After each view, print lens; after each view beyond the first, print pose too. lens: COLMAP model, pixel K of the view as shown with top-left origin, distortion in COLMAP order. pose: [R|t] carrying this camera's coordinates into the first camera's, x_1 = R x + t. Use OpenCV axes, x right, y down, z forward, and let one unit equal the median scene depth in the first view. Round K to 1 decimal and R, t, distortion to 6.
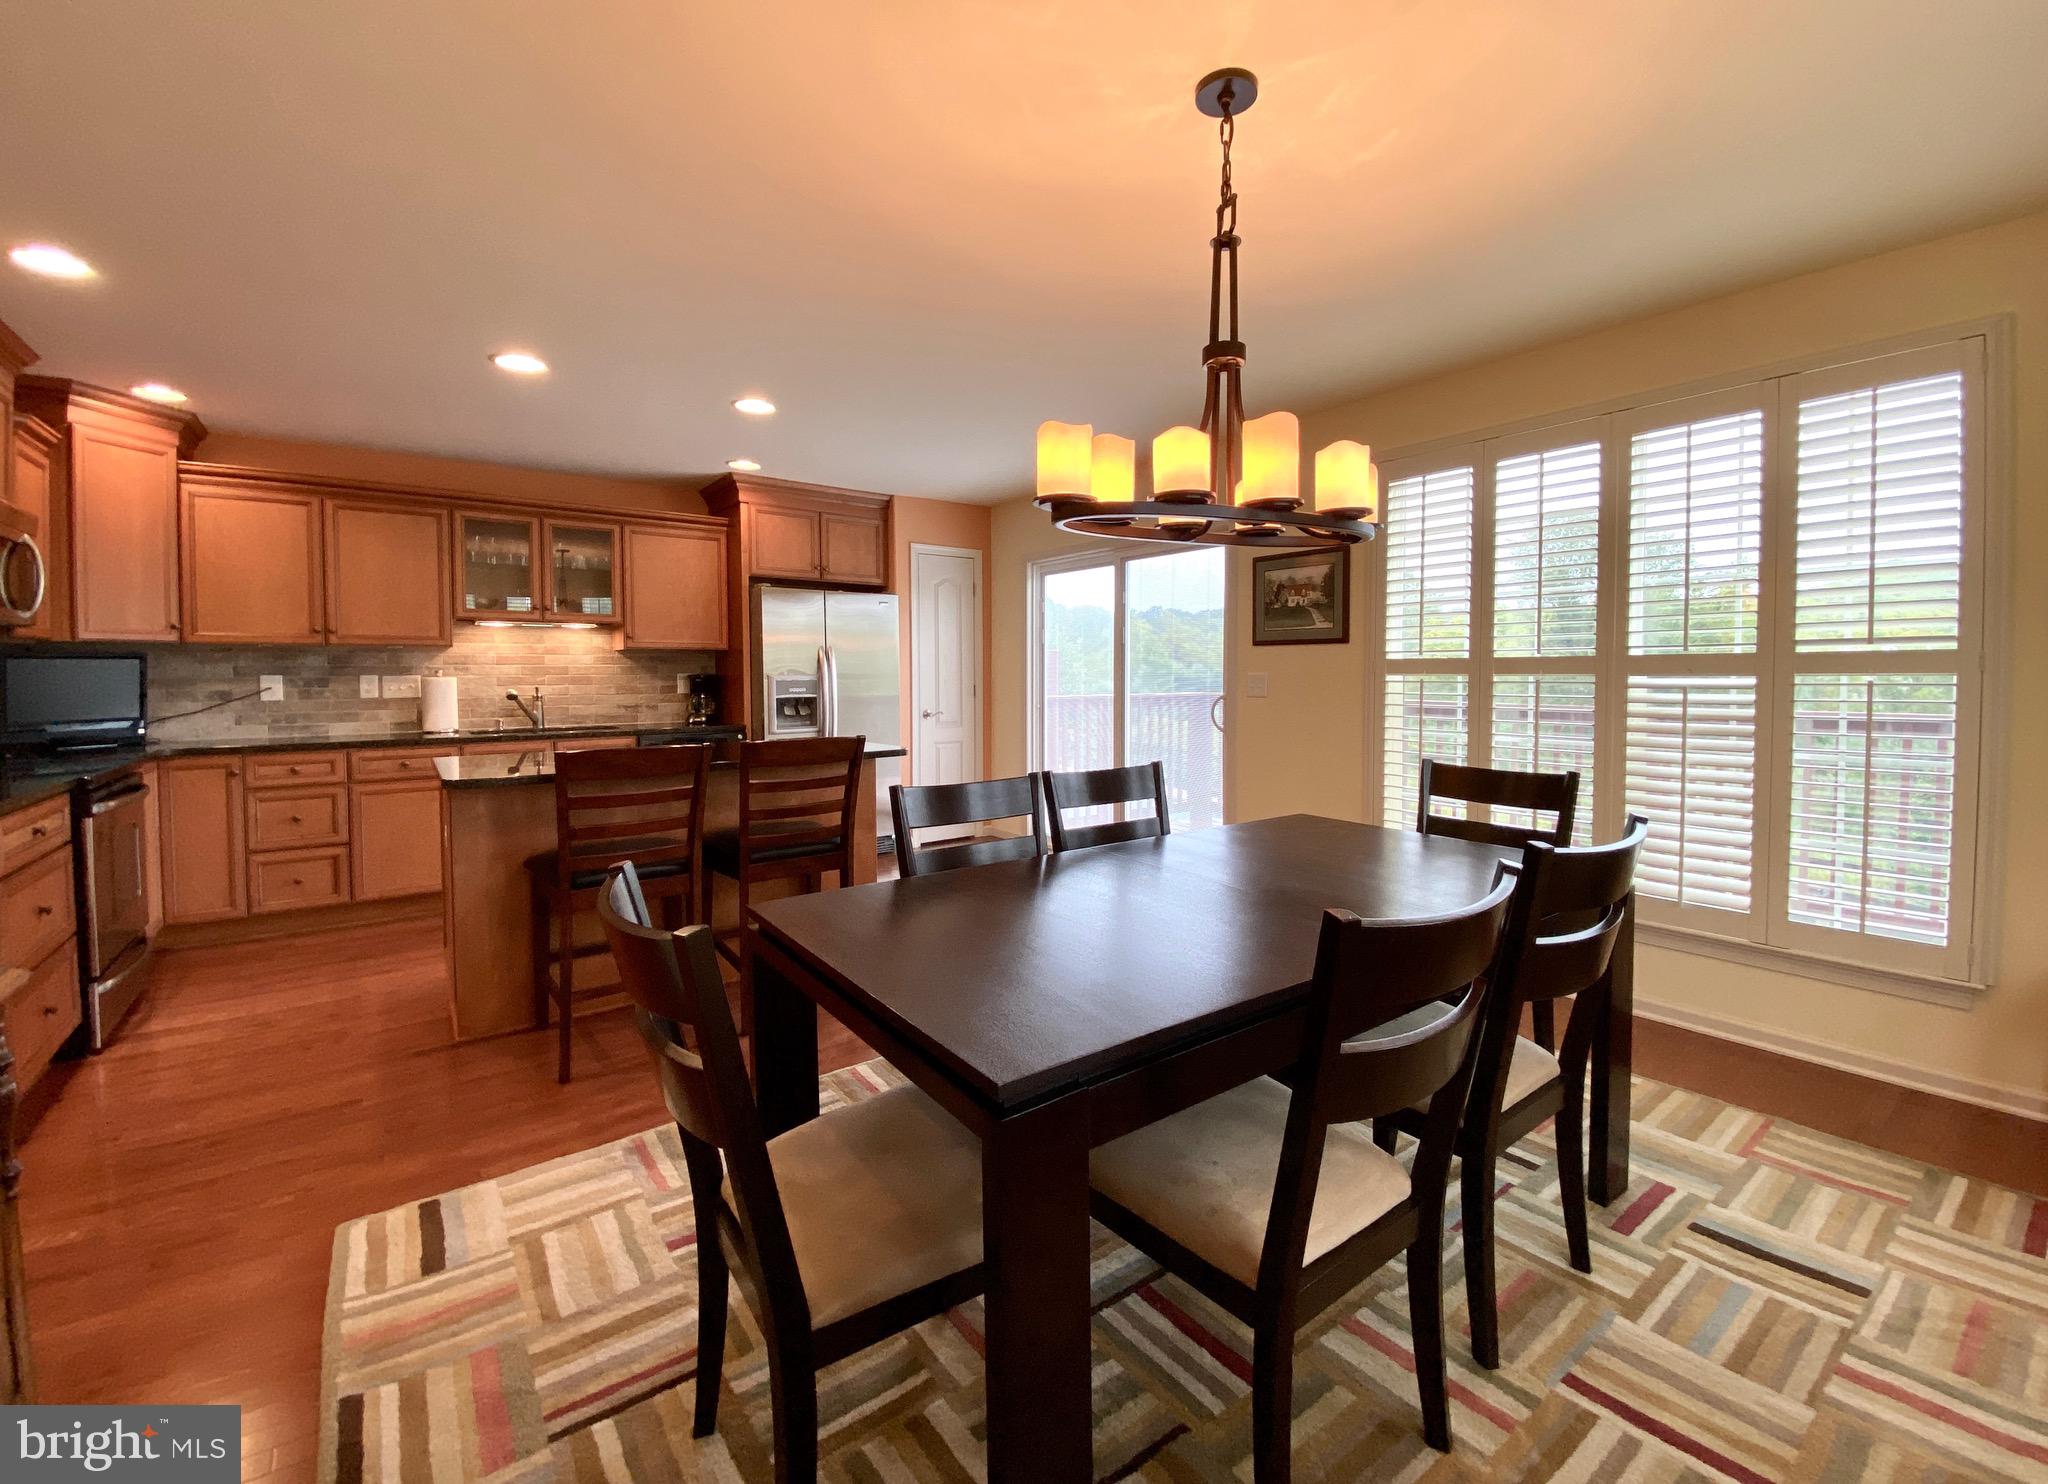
lens RADIAL K [[761.6, 0, 1027.1], [0, 761.6, 701.2], [0, 0, 1]] dist [-0.038965, 0.000179]
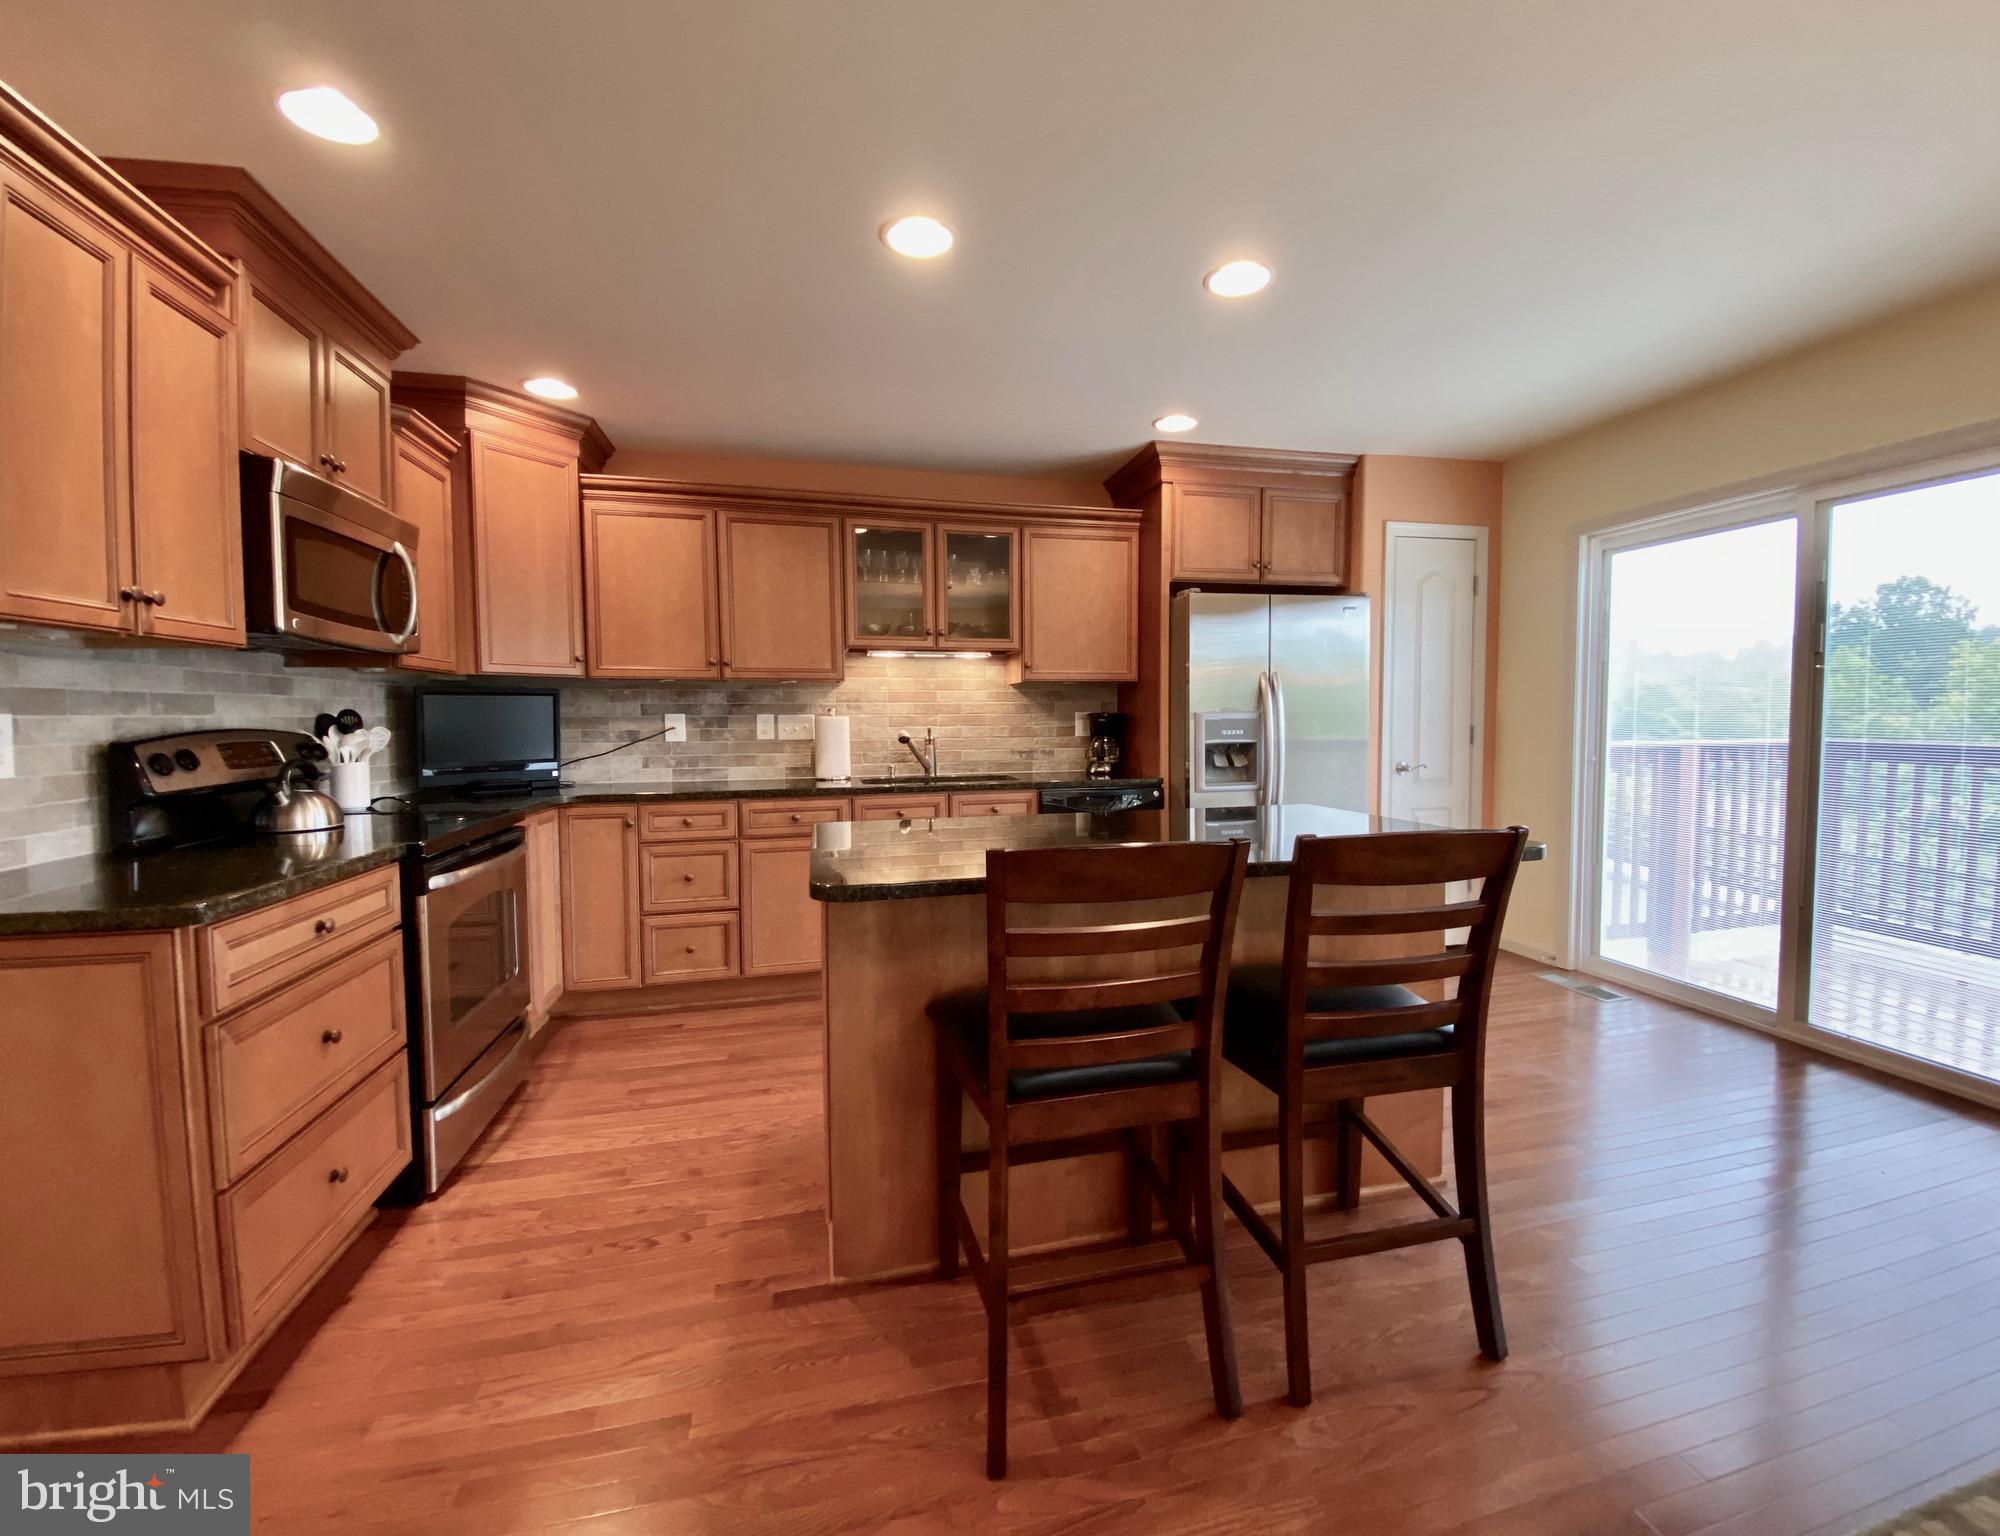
lens RADIAL K [[794.3, 0, 1000.0], [0, 794.3, 768.0], [0, 0, 1]] dist [0.000608, -0.000043]
pose [[0.890312, 0.022263, -0.454806, -0.223326], [-0.009393, 0.999489, 0.030538, -0.002266], [0.455254, -0.022916, 0.890067, 0.303496]]
